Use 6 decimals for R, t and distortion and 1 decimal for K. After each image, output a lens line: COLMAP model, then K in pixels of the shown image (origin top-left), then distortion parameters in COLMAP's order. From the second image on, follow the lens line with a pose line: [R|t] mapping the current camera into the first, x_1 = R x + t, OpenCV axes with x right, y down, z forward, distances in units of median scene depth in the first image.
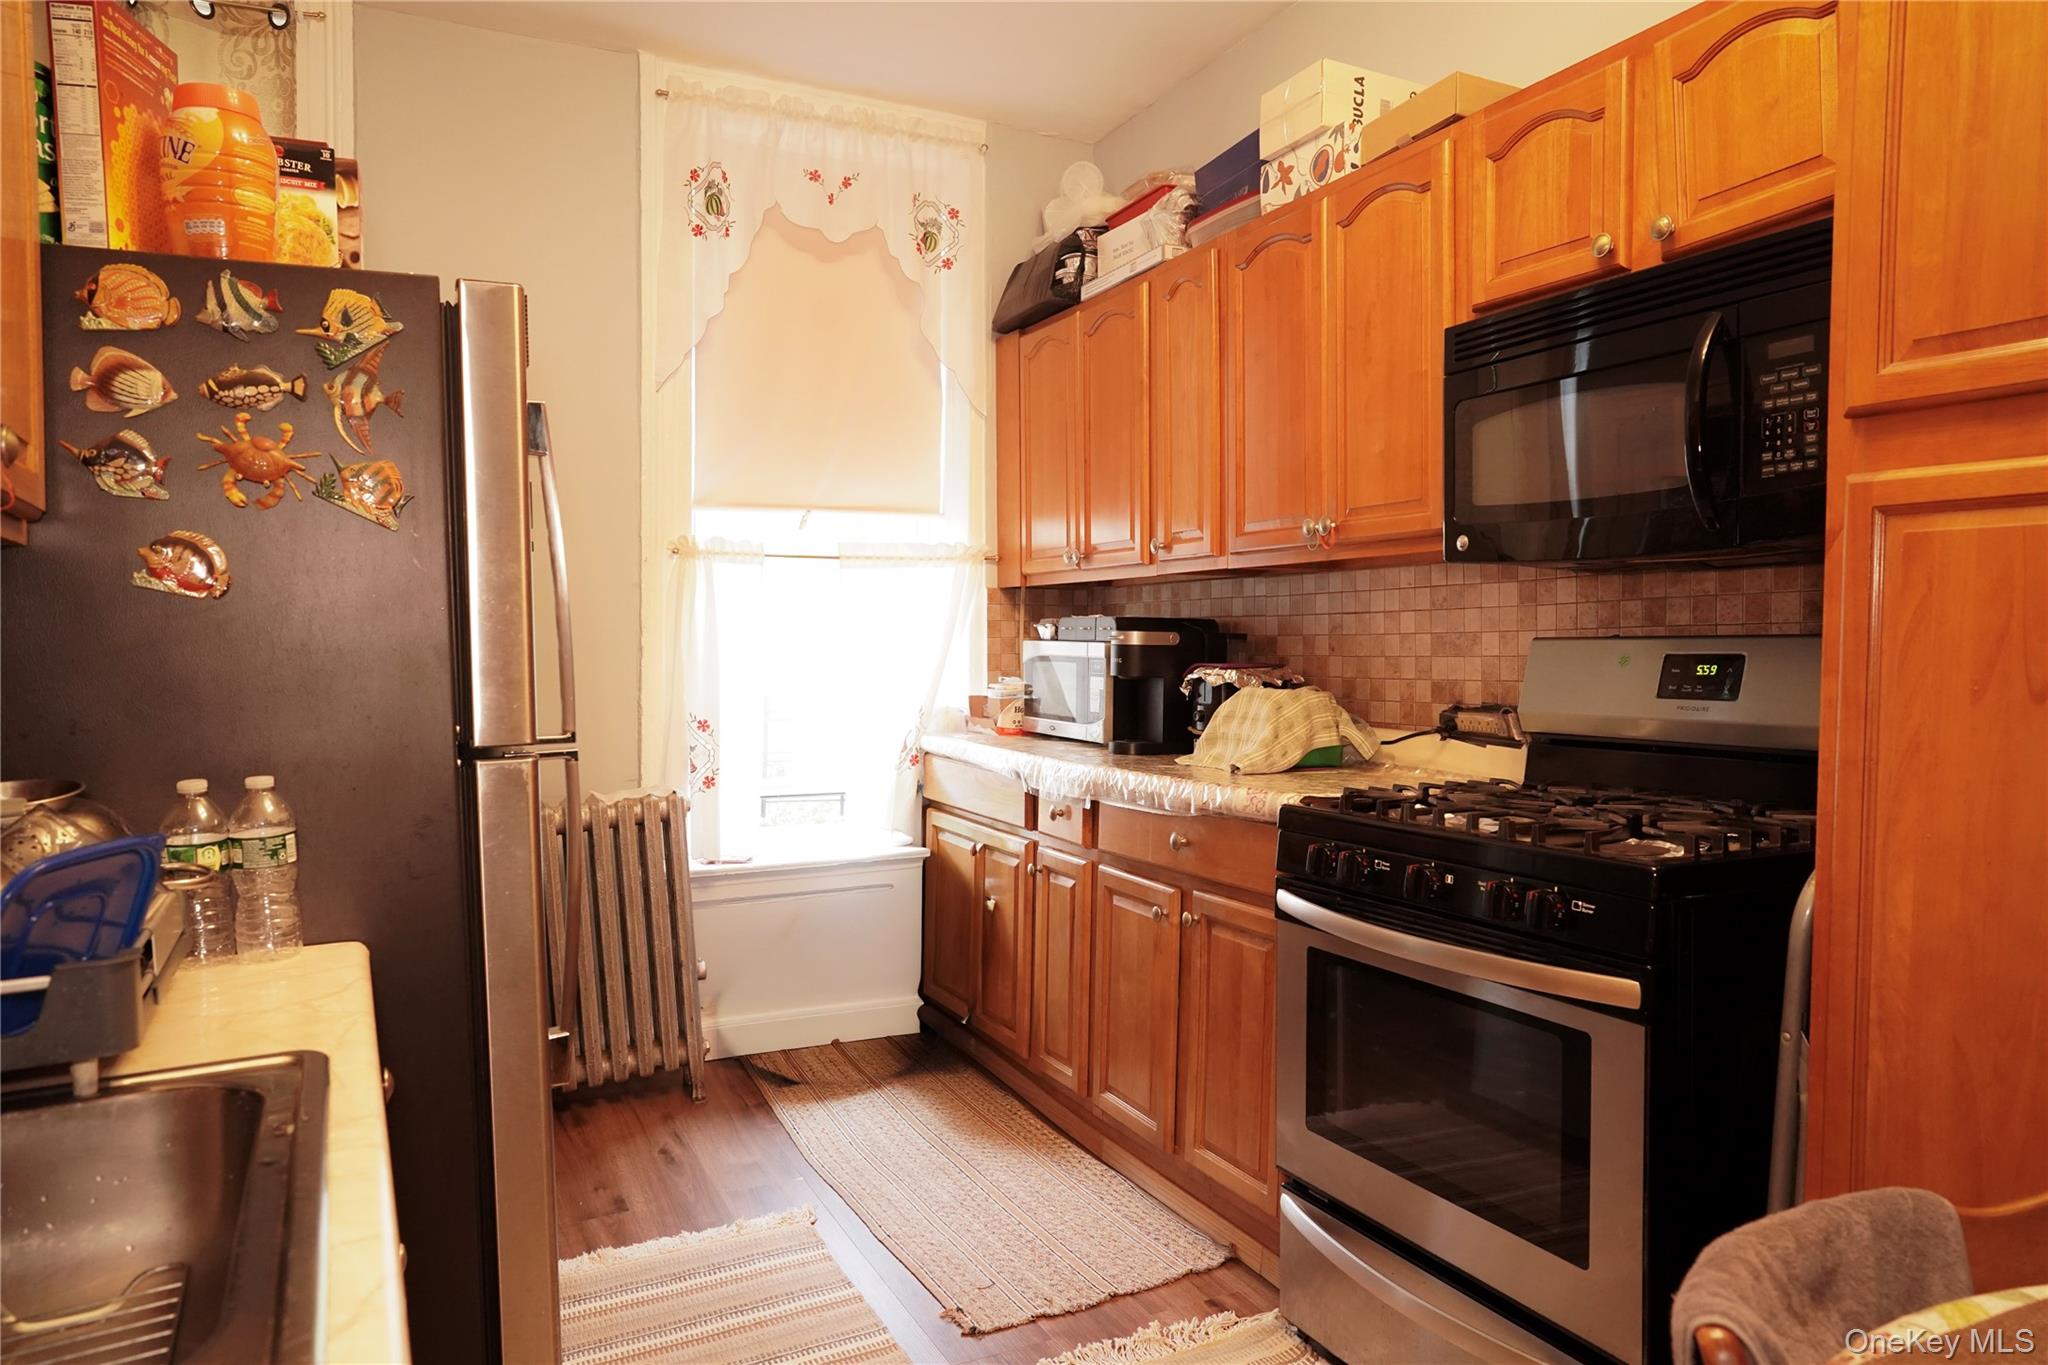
lens RADIAL K [[1354.6, 0, 1029.7], [0, 1354.6, 673.3], [0, 0, 1]] dist [-0.039319, 0.046937]
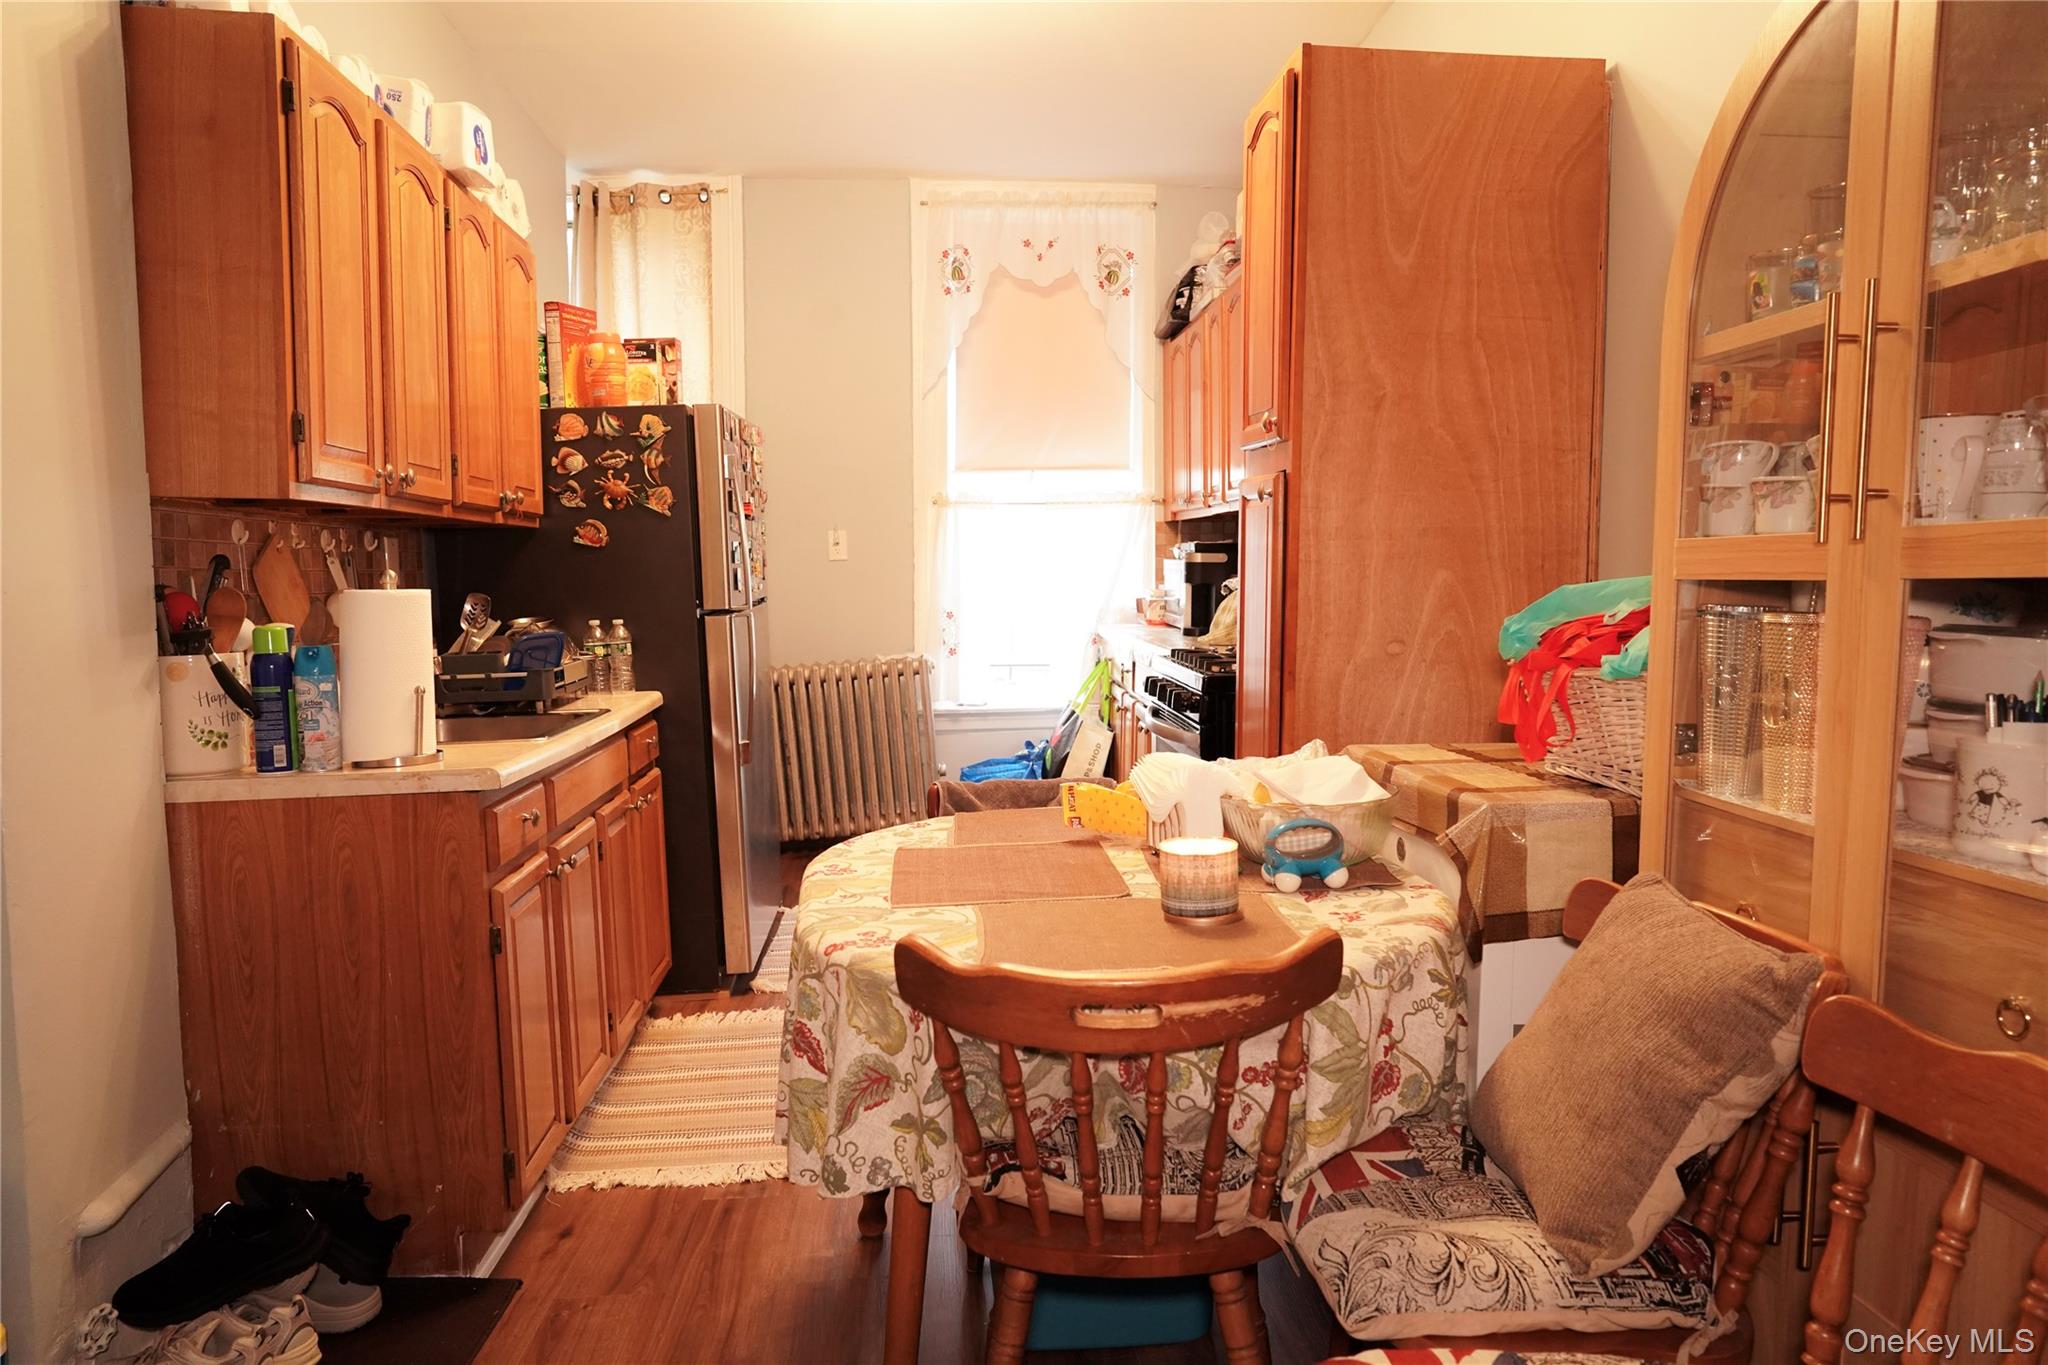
lens RADIAL K [[1354.6, 0, 1029.7], [0, 1354.6, 673.3], [0, 0, 1]] dist [-0.039319, 0.046937]
pose [[0.927104, 0.025540, -0.373932, 0.422777], [-0.002369, 0.998055, 0.062293, 0.007813], [0.374796, -0.056866, 0.925362, -0.405206]]
